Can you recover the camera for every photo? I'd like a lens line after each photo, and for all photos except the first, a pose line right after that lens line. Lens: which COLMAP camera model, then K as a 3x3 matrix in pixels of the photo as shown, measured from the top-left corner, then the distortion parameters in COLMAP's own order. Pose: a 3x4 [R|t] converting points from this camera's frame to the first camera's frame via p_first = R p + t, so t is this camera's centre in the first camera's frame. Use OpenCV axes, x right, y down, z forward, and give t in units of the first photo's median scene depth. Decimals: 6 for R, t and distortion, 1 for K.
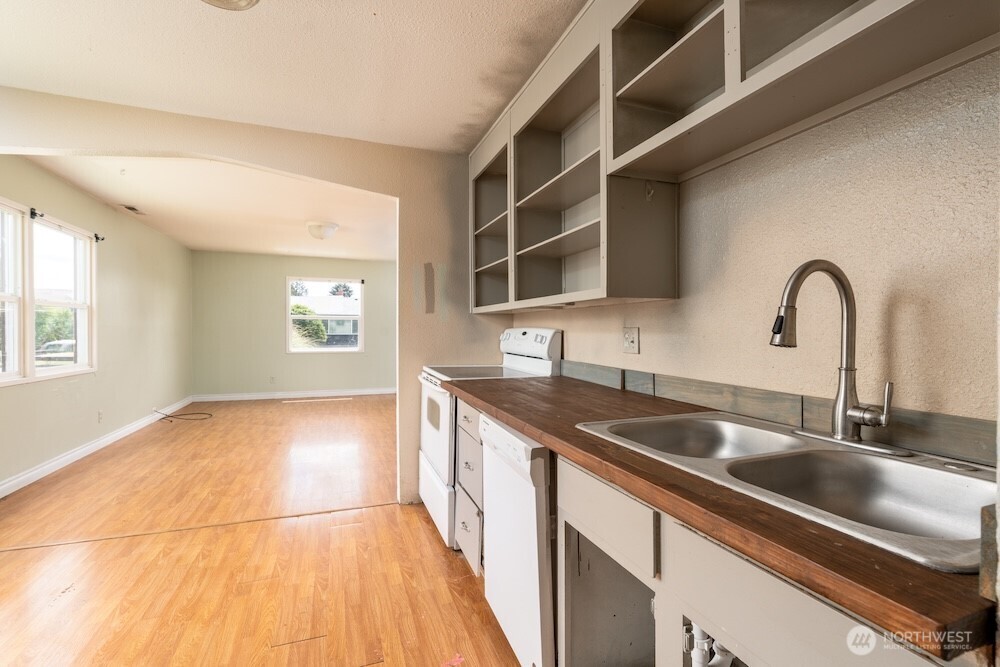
lens RADIAL K [[448.4, 0, 506.0], [0, 448.4, 331.4], [0, 0, 1]] dist [-0.012550, 0.004600]
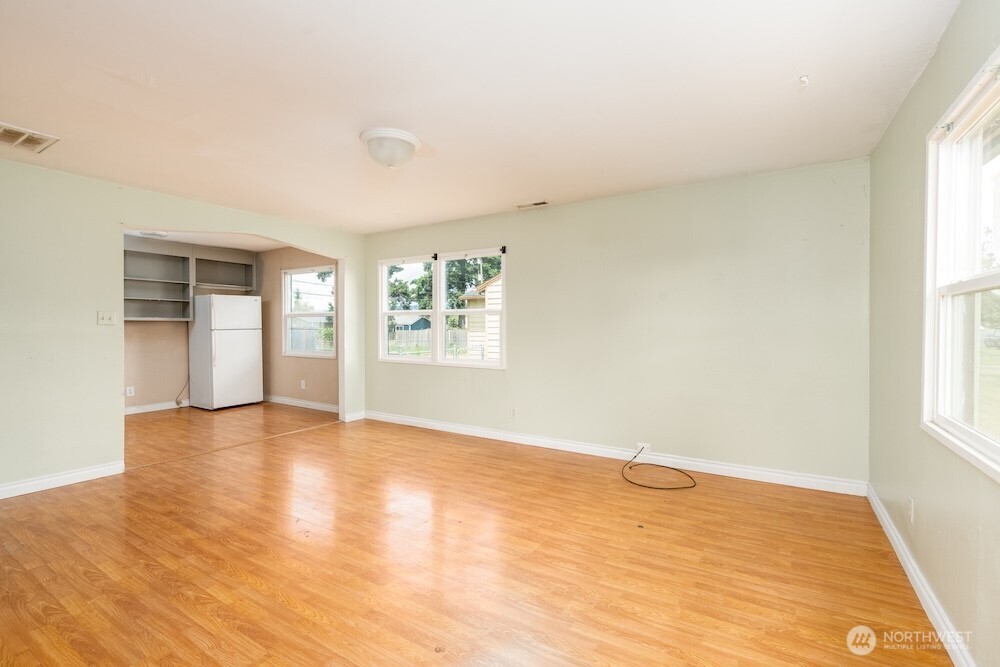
lens RADIAL K [[448.4, 0, 501.7], [0, 448.4, 332.0], [0, 0, 1]] dist [-0.012550, 0.004600]
pose [[-0.794991, 0.003916, -0.606609, -0.387247], [-0.004470, 0.999914, 0.012312, -0.028386], [0.606605, 0.012499, -0.794905, 3.076095]]
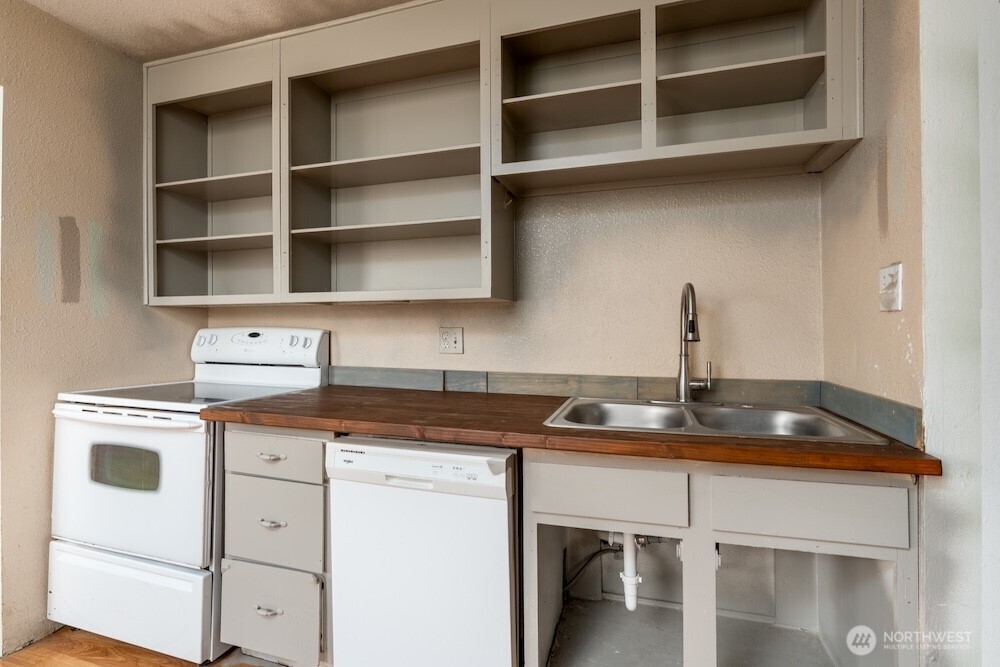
lens RADIAL K [[461.5, 0, 506.3], [0, 461.5, 327.9], [0, 0, 1]] dist [-0.005767, 0.001776]
pose [[0.611510, 0.002423, 0.791233, -0.347067], [0.004180, 0.999971, -0.006293, -0.001211], [-0.791226, 0.007156, 0.611483, 0.207352]]
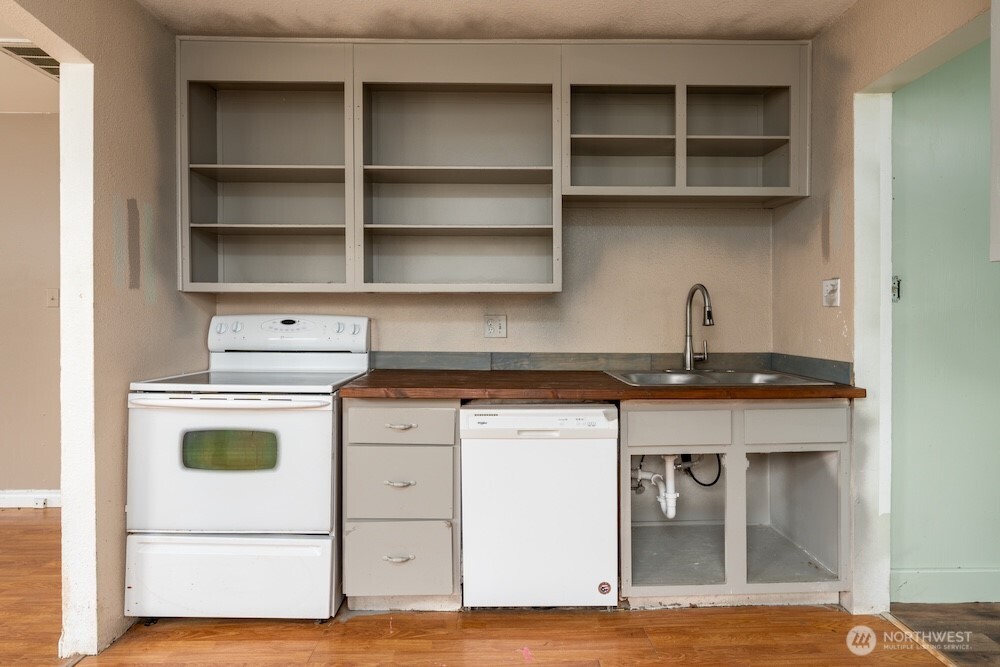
lens RADIAL K [[526.6, 0, 505.8], [0, 526.6, 319.8], [0, 0, 1]] dist [0.000243, -0.000736]
pose [[0.335751, -0.006910, 0.941925, -0.743308], [0.003365, 0.999976, 0.006136, -0.004356], [-0.941945, 0.001110, 0.335766, 0.394596]]
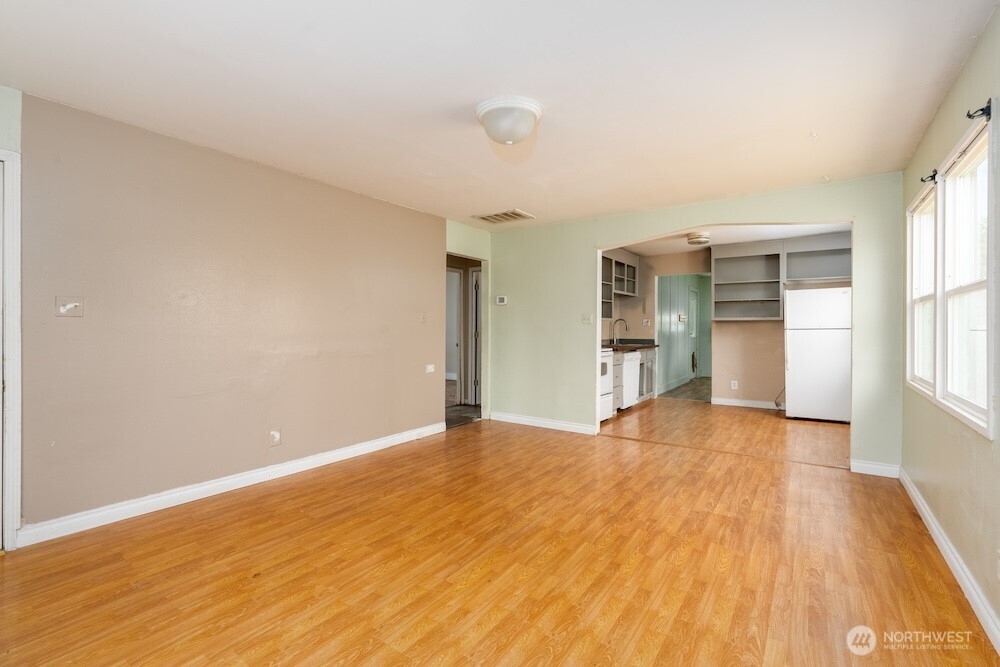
lens RADIAL K [[448.4, 0, 502.5], [0, 448.4, 325.5], [0, 0, 1]] dist [-0.012550, 0.004600]
pose [[-0.564931, -0.002468, 0.825134, -1.639524], [-0.003655, 0.999993, 0.000488, -0.018468], [-0.825130, -0.002740, -0.564936, 2.601360]]
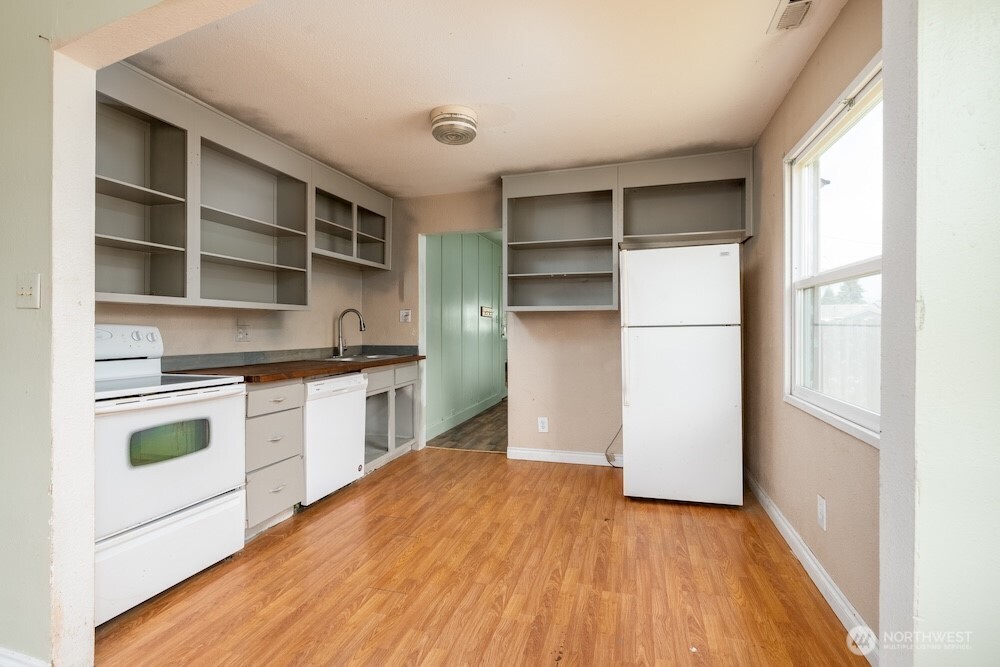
lens RADIAL K [[448.4, 0, 506.8], [0, 448.4, 332.2], [0, 0, 1]] dist [-0.012550, 0.004600]
pose [[-0.800667, -0.008988, 0.599042, -1.052131], [-0.000288, 0.999893, 0.014618, -0.005638], [-0.599109, 0.011532, -0.800584, 1.281023]]
